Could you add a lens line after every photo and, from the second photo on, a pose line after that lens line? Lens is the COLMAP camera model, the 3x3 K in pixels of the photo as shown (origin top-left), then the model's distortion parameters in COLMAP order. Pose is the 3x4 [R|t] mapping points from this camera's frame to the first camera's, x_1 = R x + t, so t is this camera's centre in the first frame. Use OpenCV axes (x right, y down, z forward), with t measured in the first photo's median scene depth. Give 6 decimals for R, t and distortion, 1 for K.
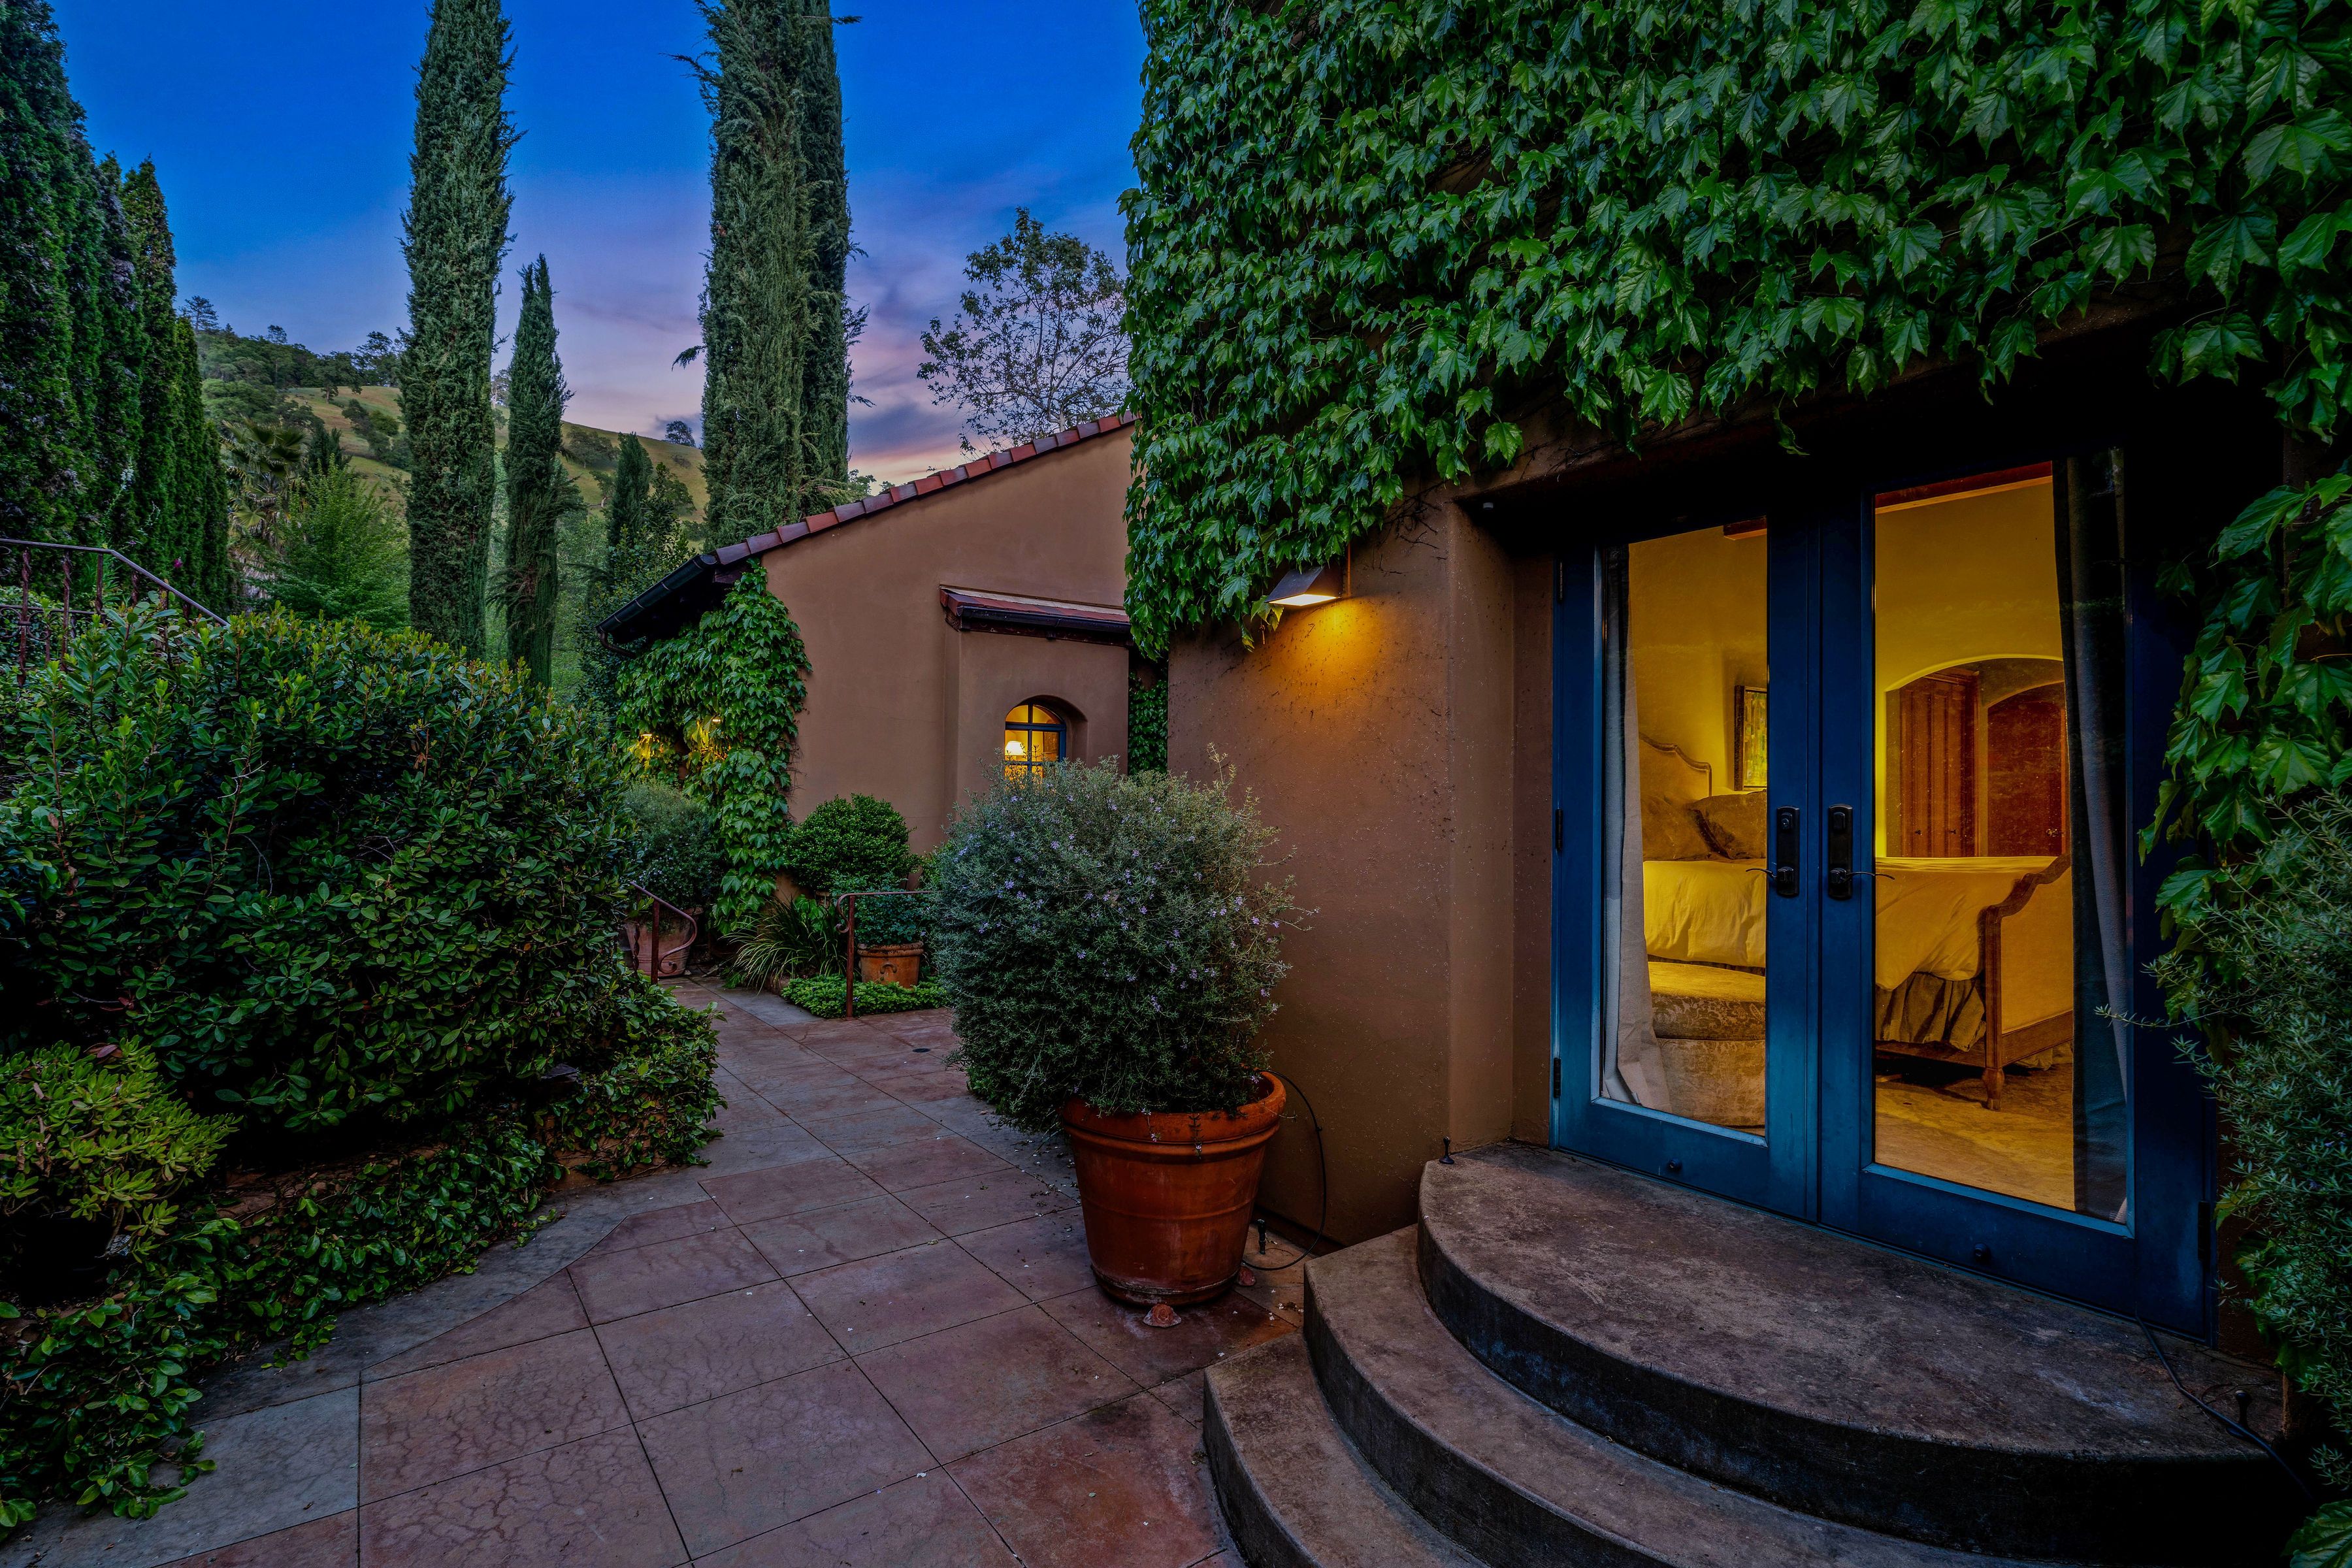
lens RADIAL K [[1075.3, 0, 1173.5], [0, 1075.3, 787.8], [0, 0, 1]] dist [-0.004124, 0.000078]
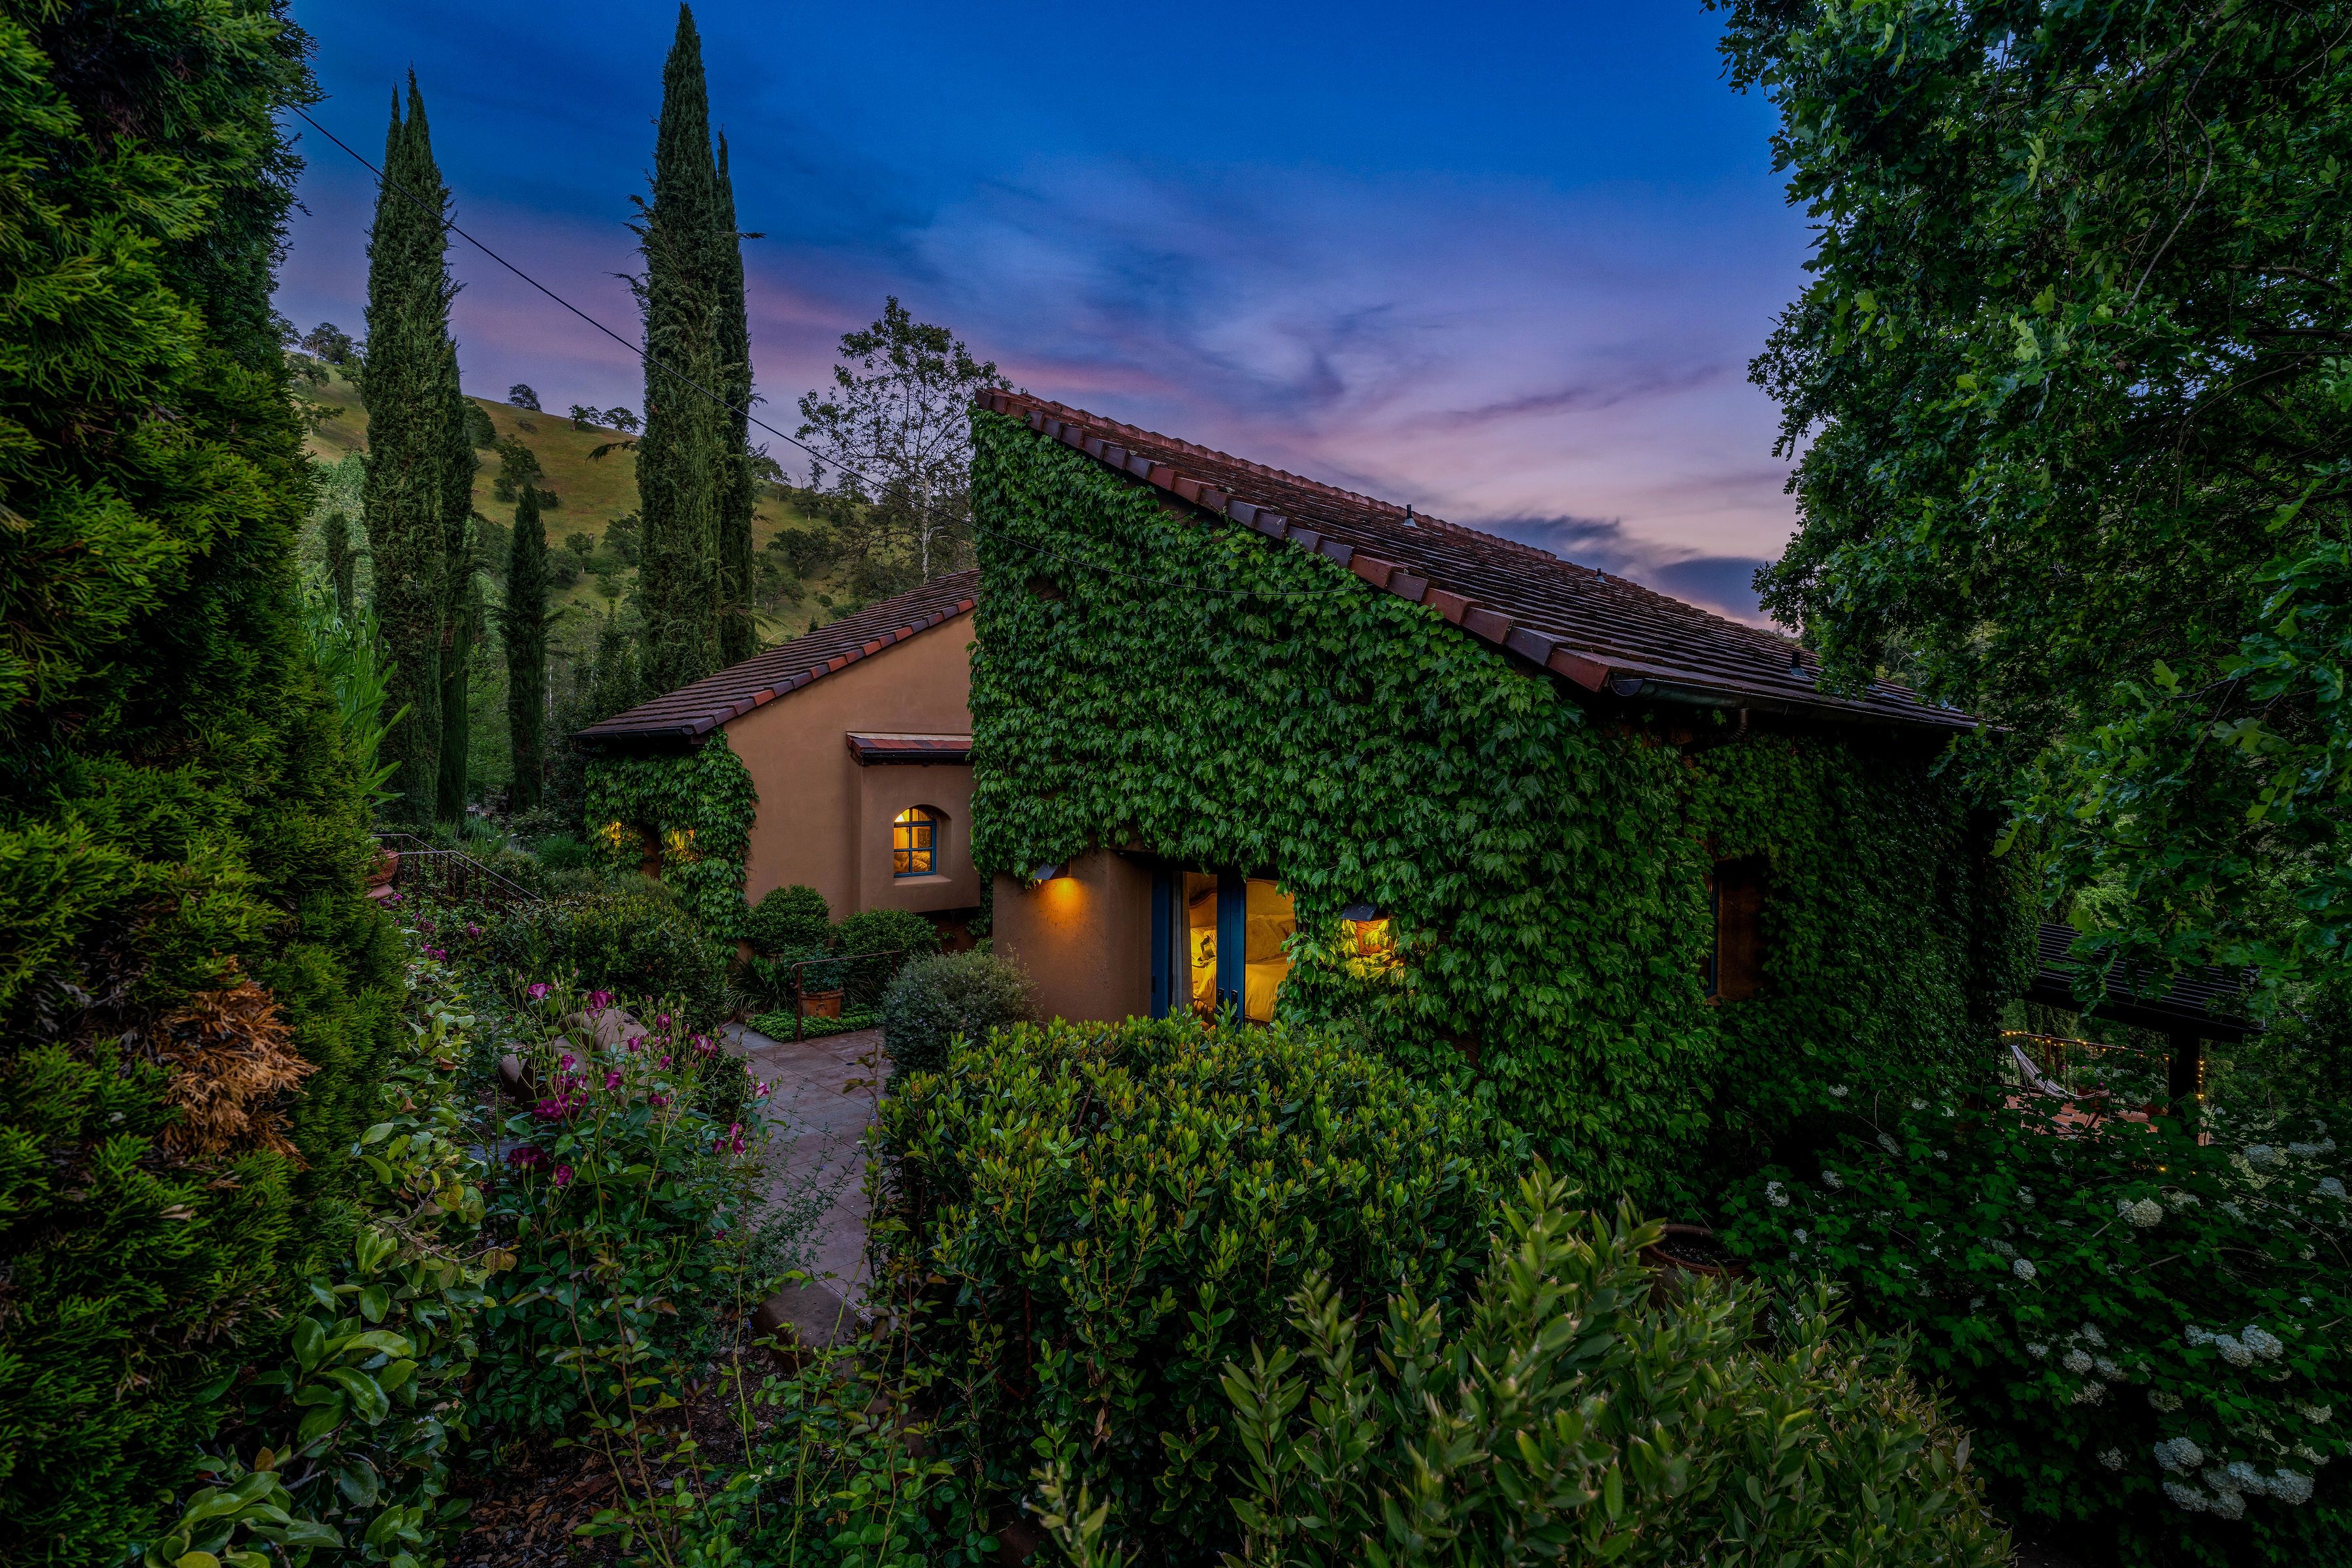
lens RADIAL K [[1075.3, 0, 1179.9], [0, 1075.3, 782.7], [0, 0, 1]] dist [-0.004124, 0.000078]
pose [[0.991627, -0.003042, 0.129103, 0.037572], [-0.002324, 0.999140, 0.041387, -0.174609], [-0.129118, -0.041340, 0.990767, -0.464738]]
